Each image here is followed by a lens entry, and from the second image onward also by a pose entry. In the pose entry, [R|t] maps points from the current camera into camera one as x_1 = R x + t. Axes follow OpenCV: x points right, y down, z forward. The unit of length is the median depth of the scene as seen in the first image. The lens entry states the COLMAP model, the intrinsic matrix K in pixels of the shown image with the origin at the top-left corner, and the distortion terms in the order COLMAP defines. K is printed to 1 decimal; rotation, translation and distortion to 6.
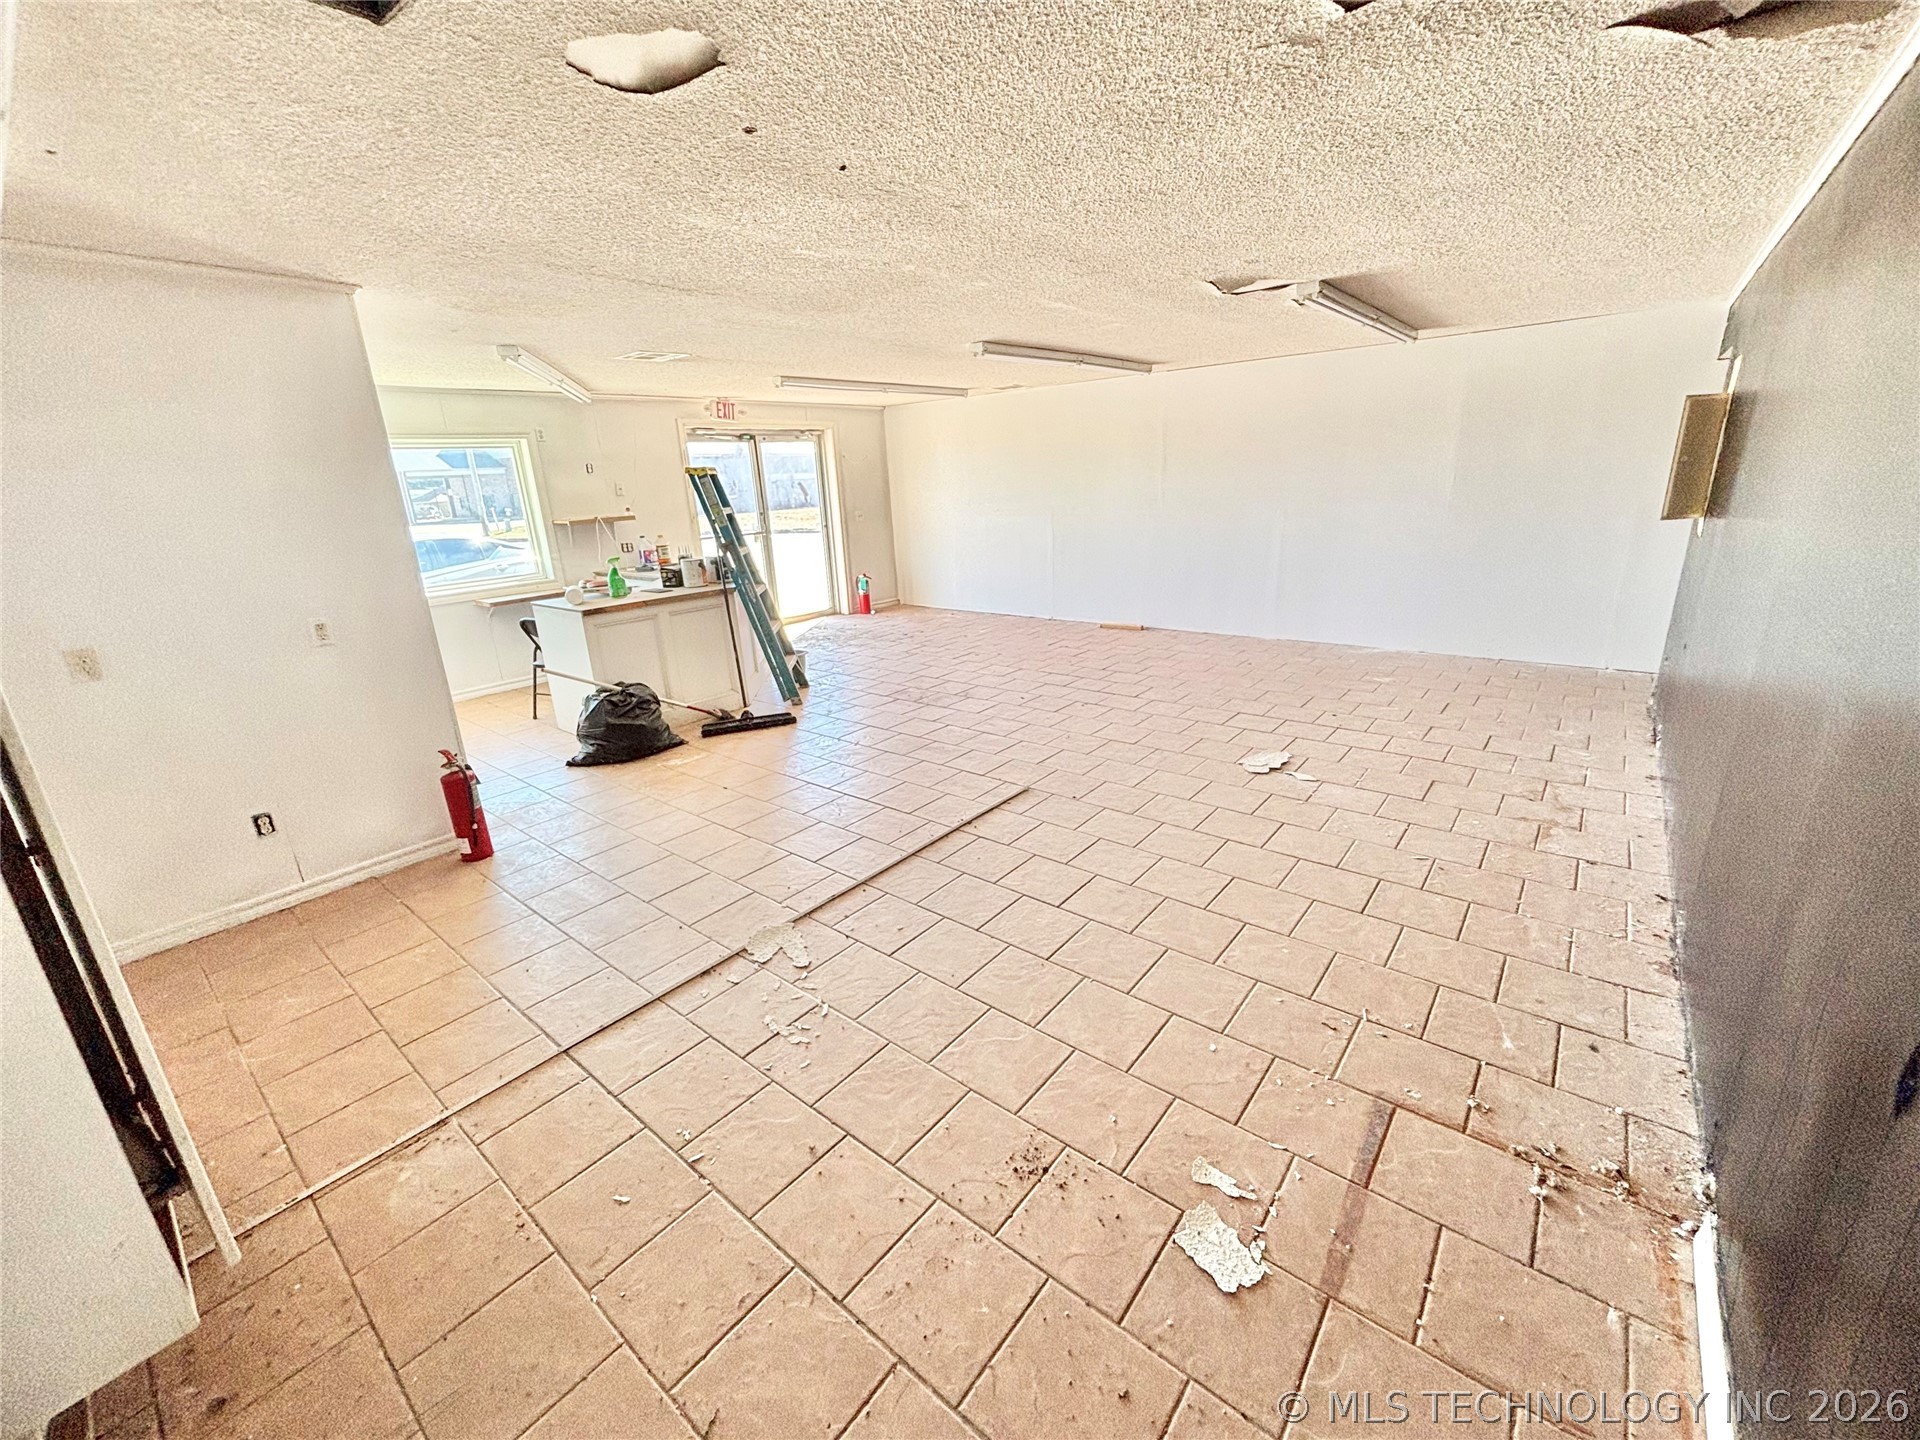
lens RADIAL K [[772.9, 0, 963.0], [0, 772.9, 716.6], [0, 0, 1]] dist [-0.012492, 0.000149]
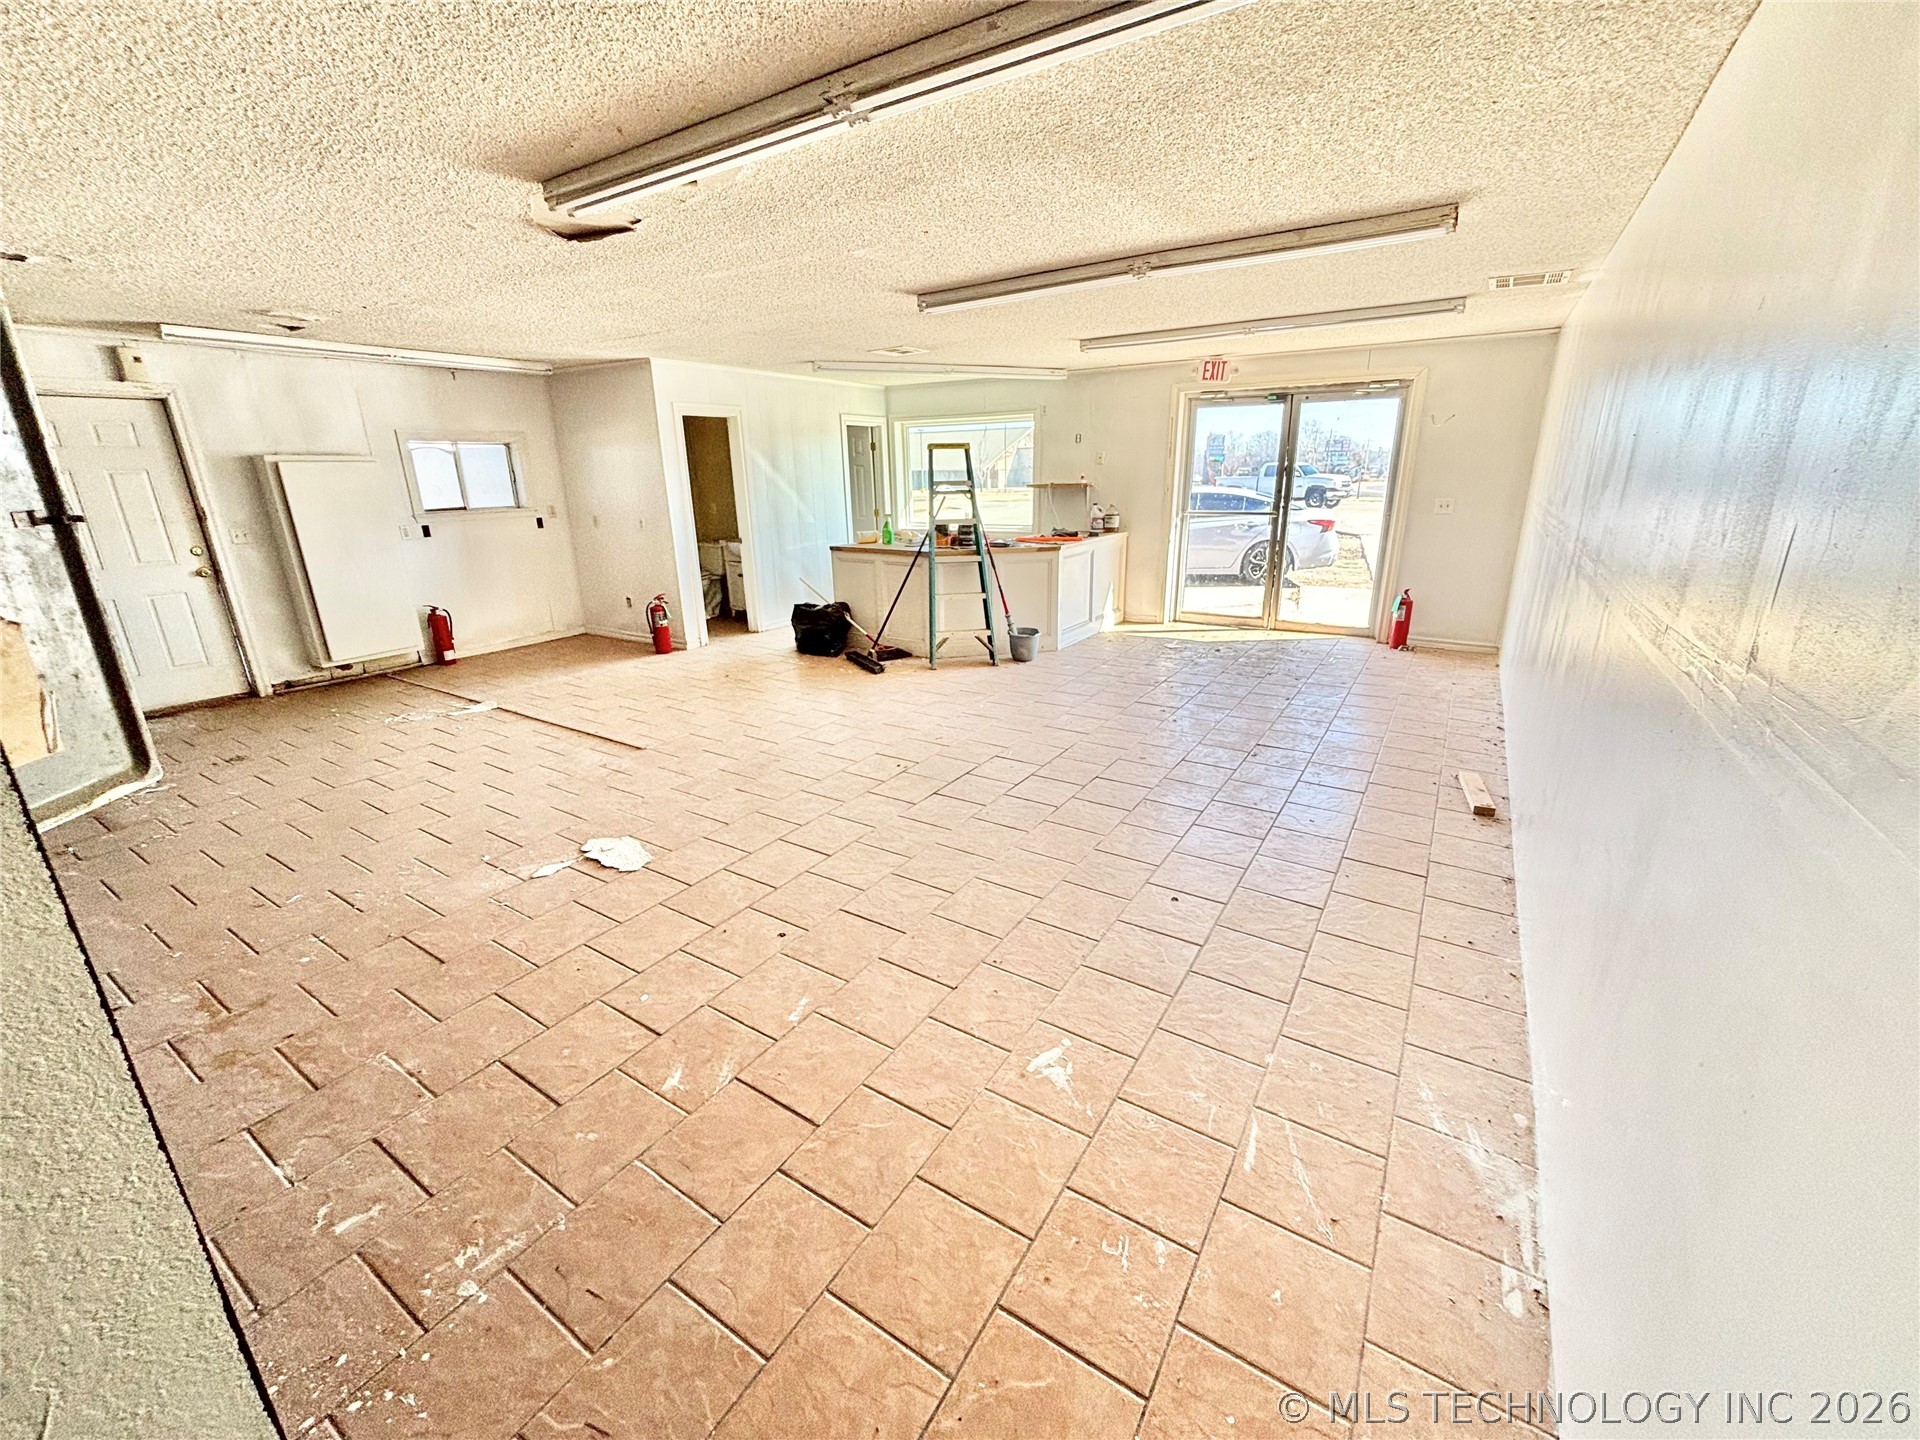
lens RADIAL K [[772.9, 0, 963.0], [0, 772.9, 716.6], [0, 0, 1]] dist [-0.012492, 0.000149]
pose [[0.119389, 0.341451, -0.932286, 0.933961], [-0.283409, 0.911654, 0.297601, -0.330193], [0.951539, 0.228687, 0.205612, 0.966048]]
